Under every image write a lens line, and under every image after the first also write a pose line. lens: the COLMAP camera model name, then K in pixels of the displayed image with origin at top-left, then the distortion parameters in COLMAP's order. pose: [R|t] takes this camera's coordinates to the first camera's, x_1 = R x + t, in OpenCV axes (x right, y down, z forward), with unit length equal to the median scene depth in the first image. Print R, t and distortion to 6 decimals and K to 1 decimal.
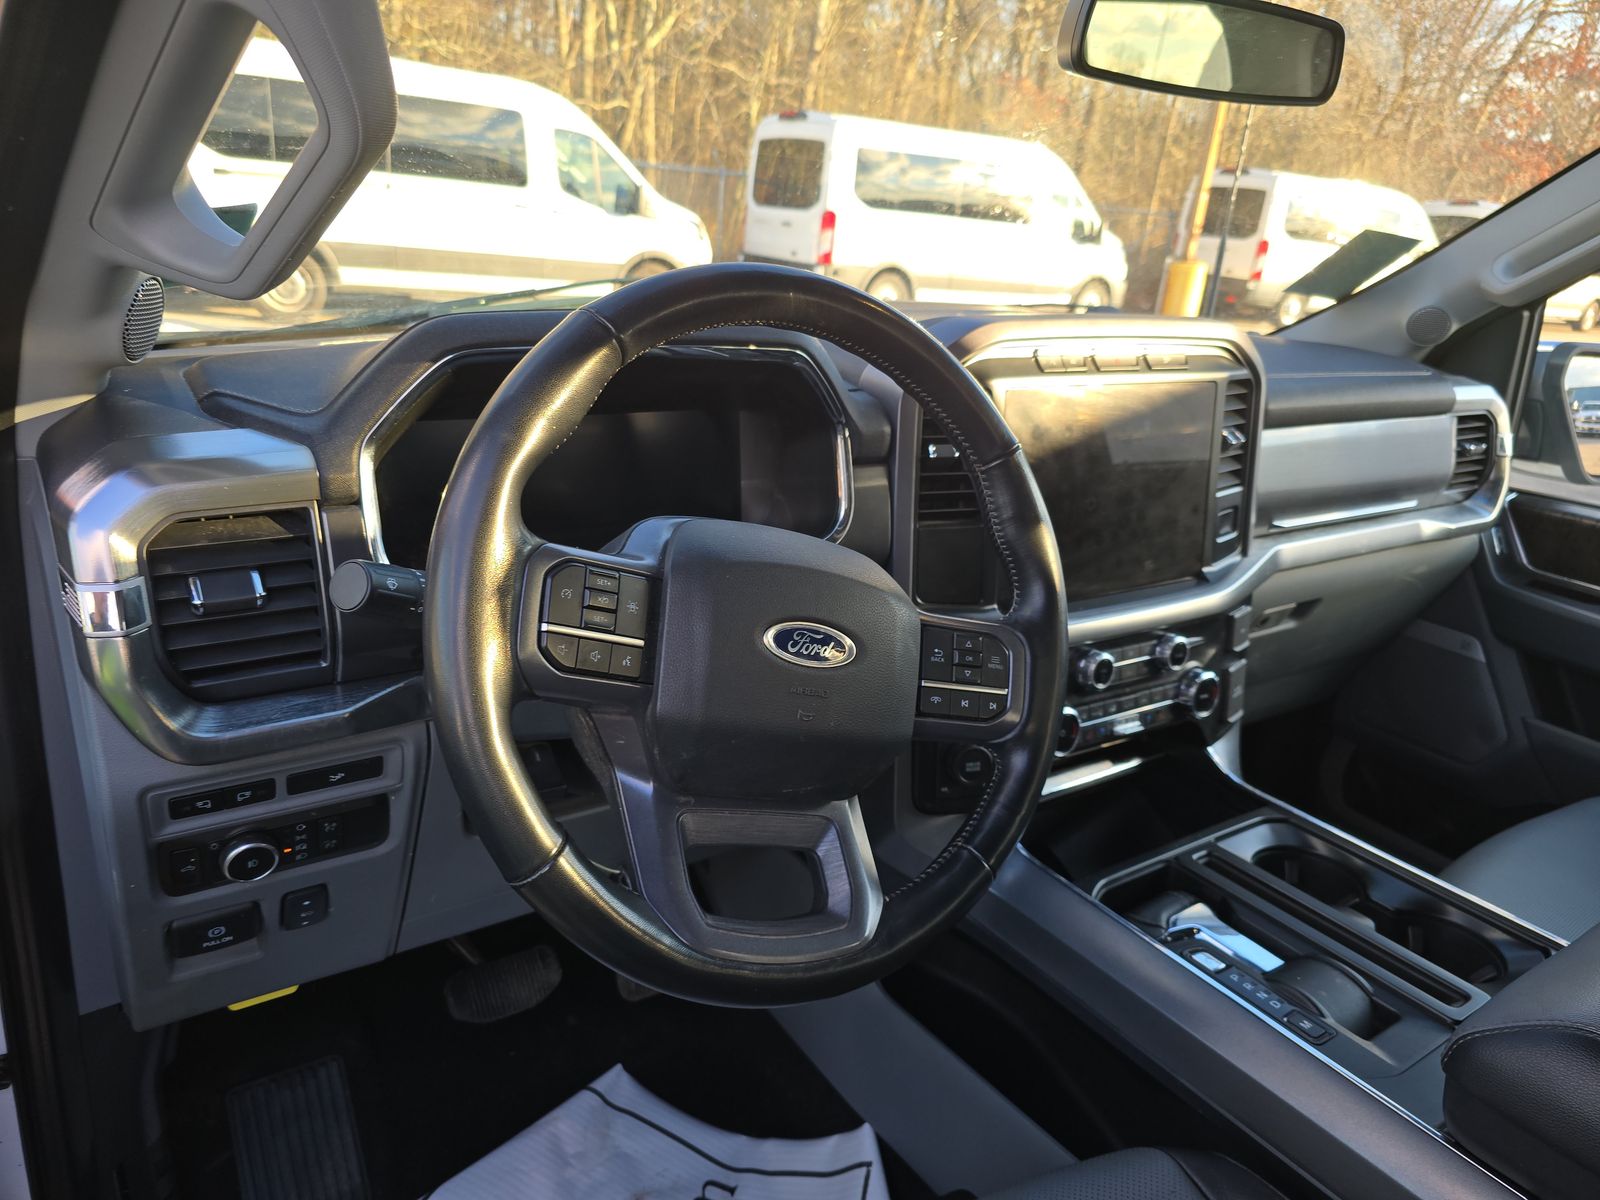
lens RADIAL K [[1125.9, 0, 800.0], [0, 1125.9, 600.0], [0, 0, 1]] dist [-0.044226, -0.001058]
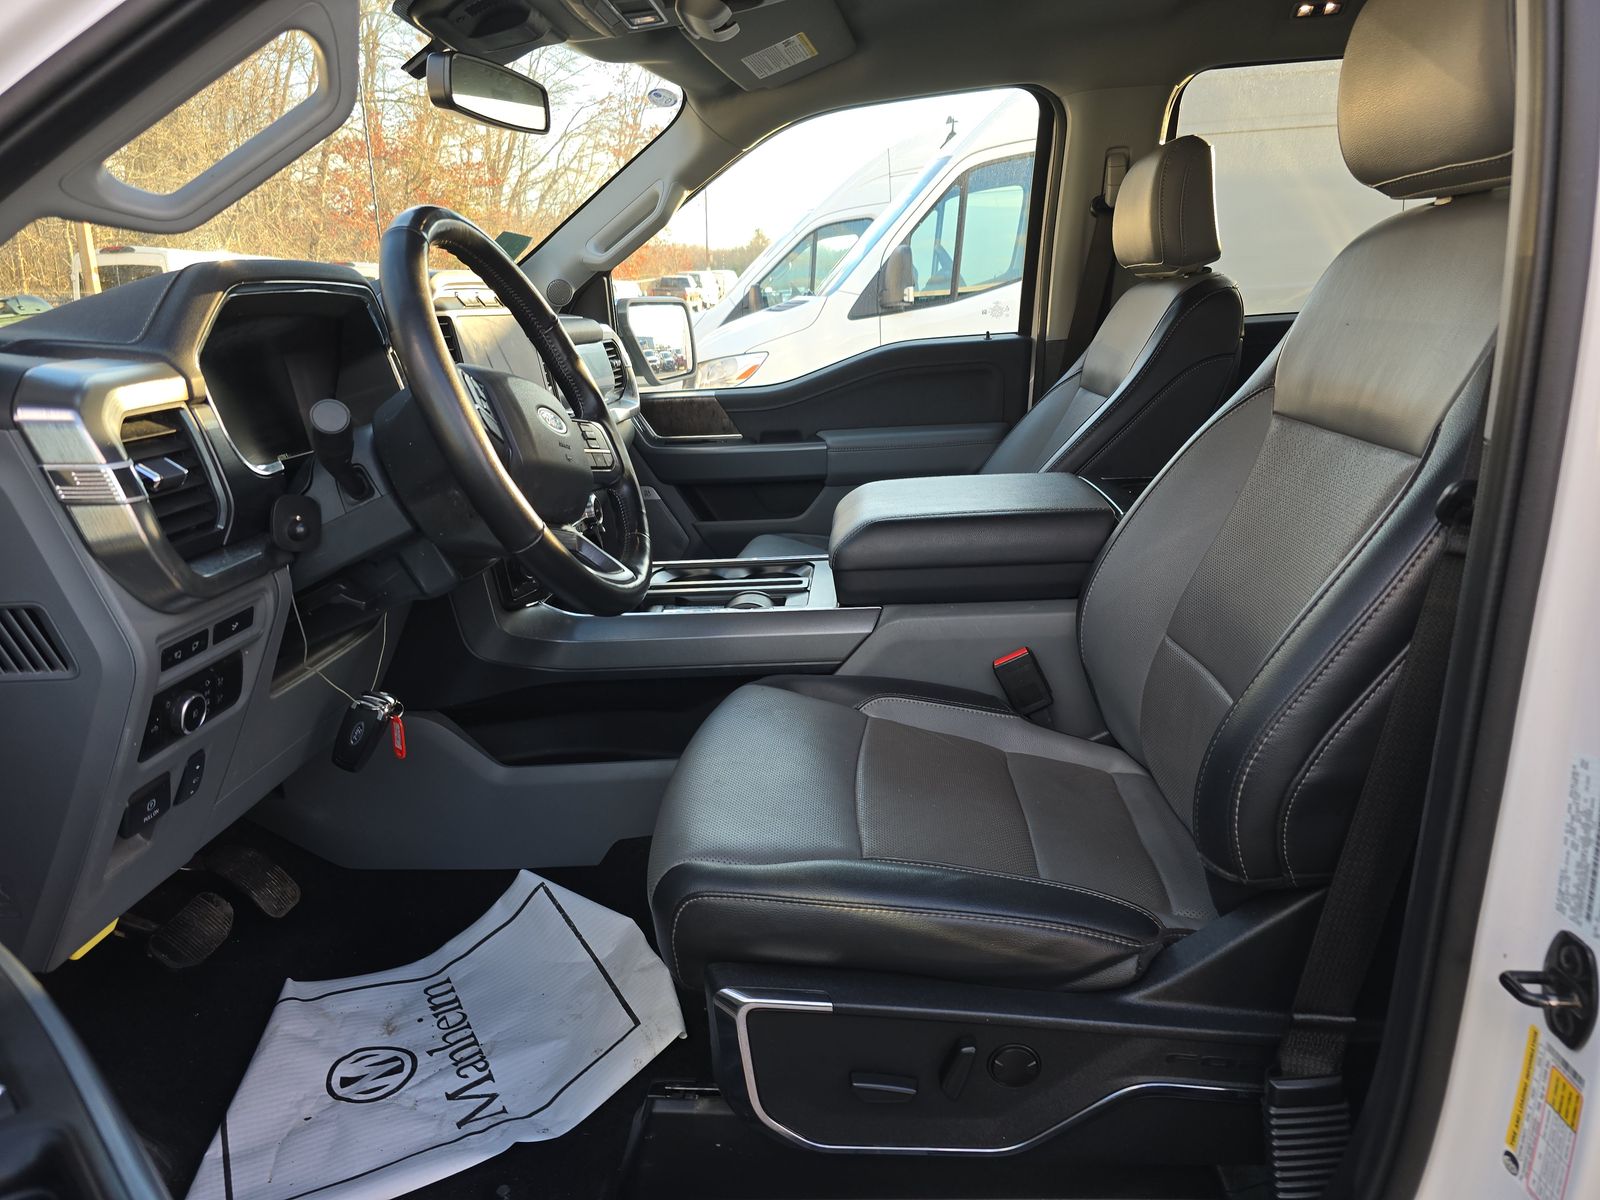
lens RADIAL K [[1193.7, 0, 800.0], [0, 1193.7, 600.0], [0, 0, 1]] dist [-0.001163, -0.001747]
pose [[0.589175, -0.272541, 0.760654, -0.749452], [0.342514, 0.936873, 0.070381, 0.180744], [-0.731818, 0.219068, 0.645331, -0.245245]]
